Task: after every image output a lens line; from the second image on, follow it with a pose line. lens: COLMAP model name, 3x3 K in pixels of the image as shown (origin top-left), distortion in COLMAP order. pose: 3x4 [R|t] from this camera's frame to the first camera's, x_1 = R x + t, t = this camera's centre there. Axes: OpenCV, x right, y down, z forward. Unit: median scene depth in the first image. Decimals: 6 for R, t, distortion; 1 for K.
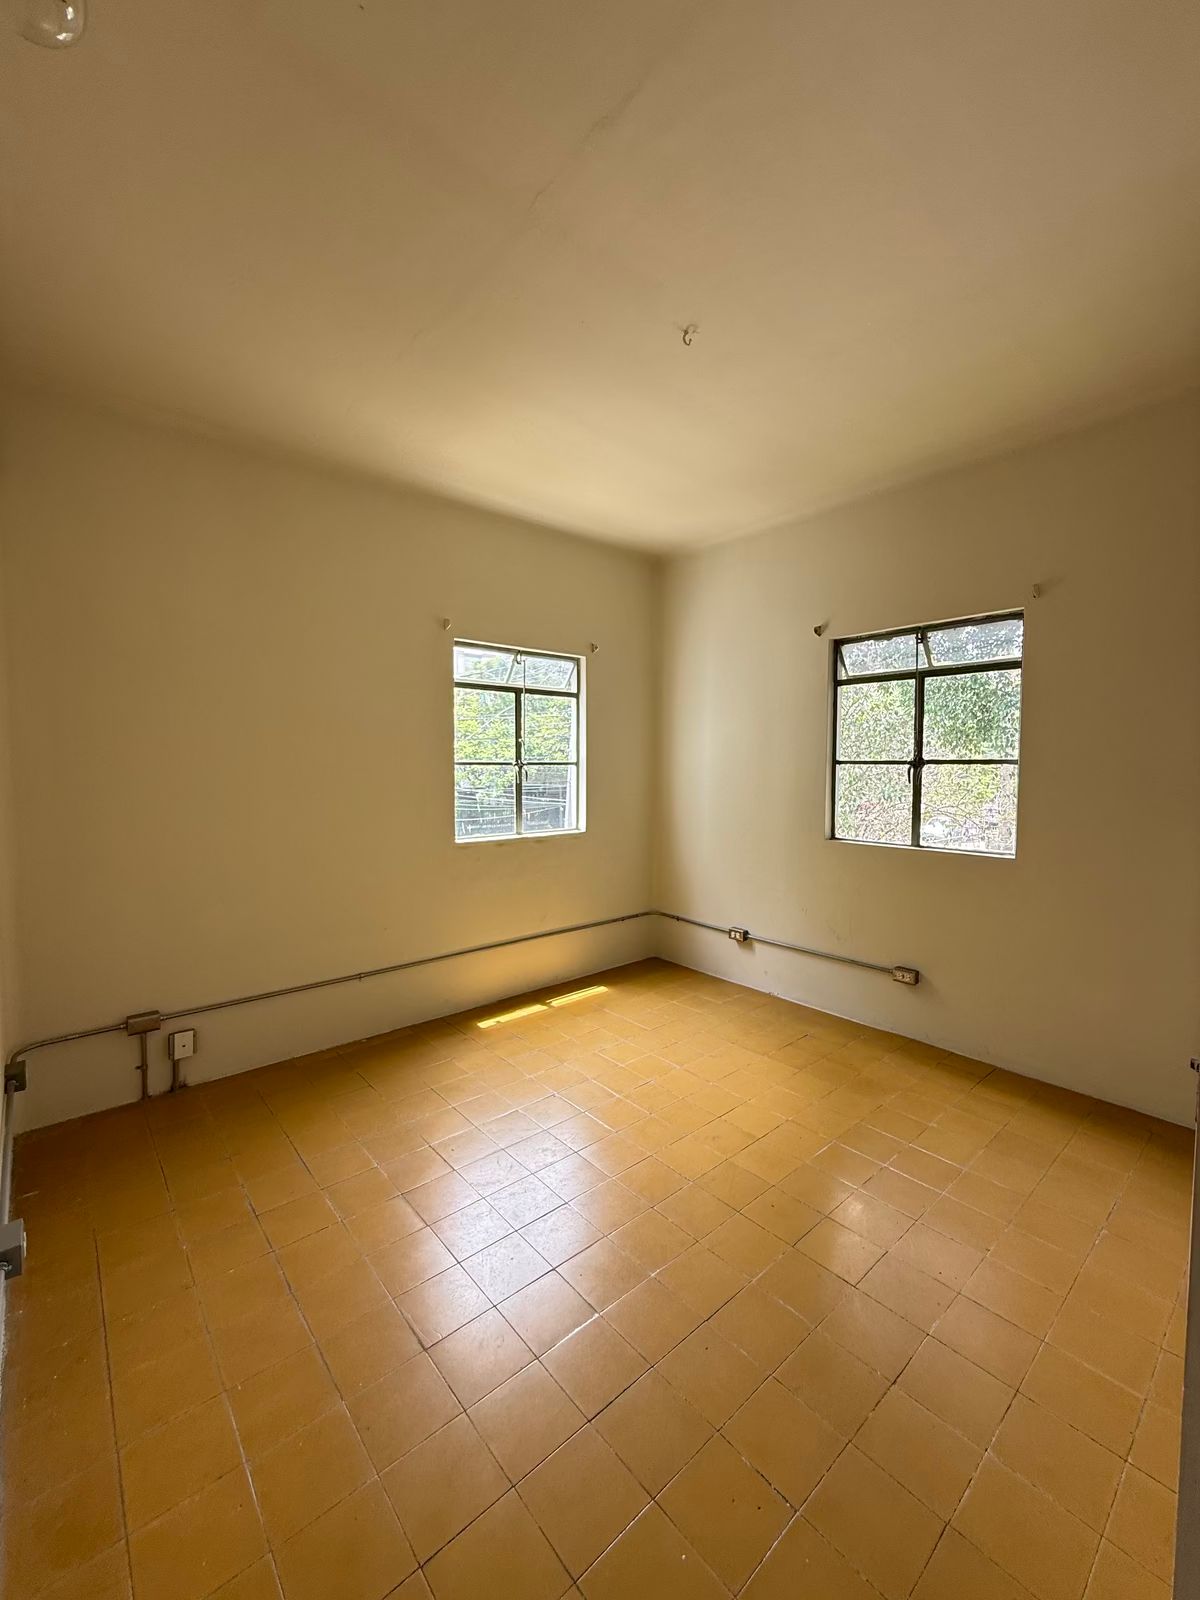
lens RADIAL K [[635.6, 0, 604.6], [0, 635.6, 793.8], [0, 0, 1]] dist [0.001252, -0.000656]
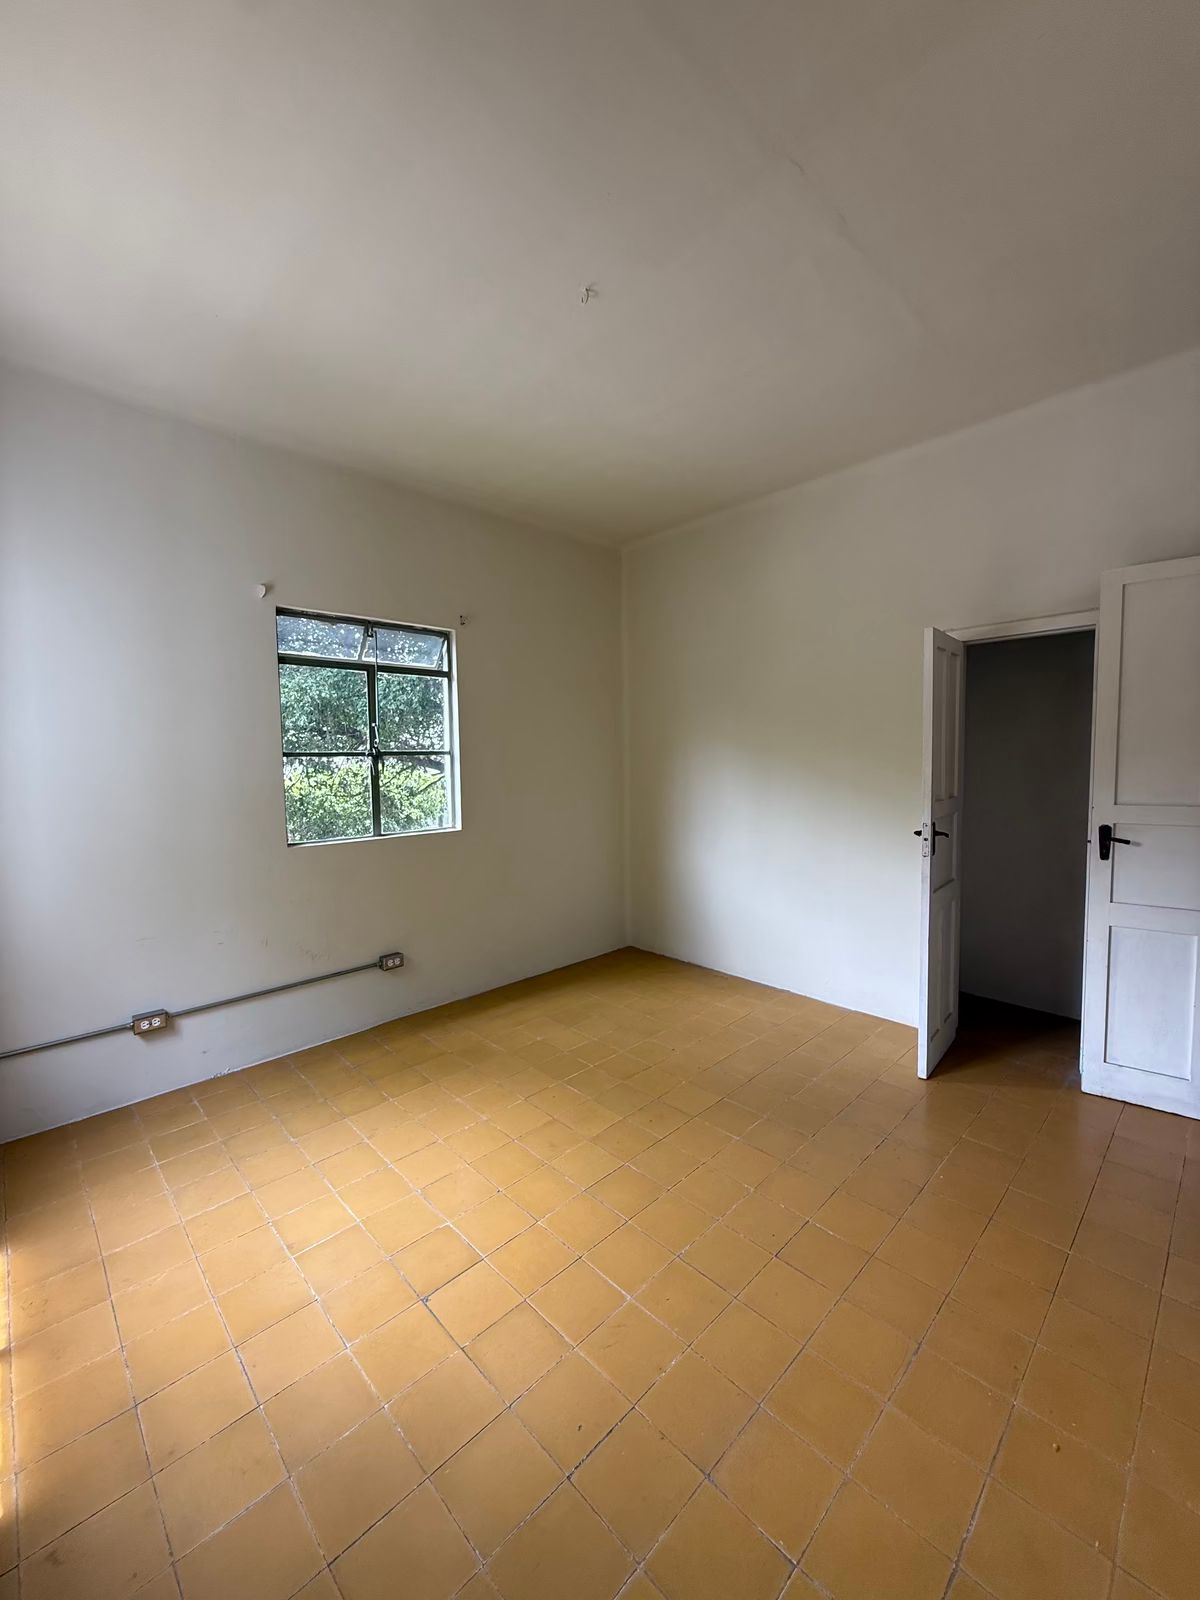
lens RADIAL K [[635.6, 0, 607.3], [0, 635.6, 798.2], [0, 0, 1]] dist [0.001252, -0.000656]
pose [[-0.082382, -0.062690, 0.994627, -0.552038], [0.046669, 0.996682, 0.066685, -0.030313], [-0.995508, 0.051912, -0.079183, 0.703568]]
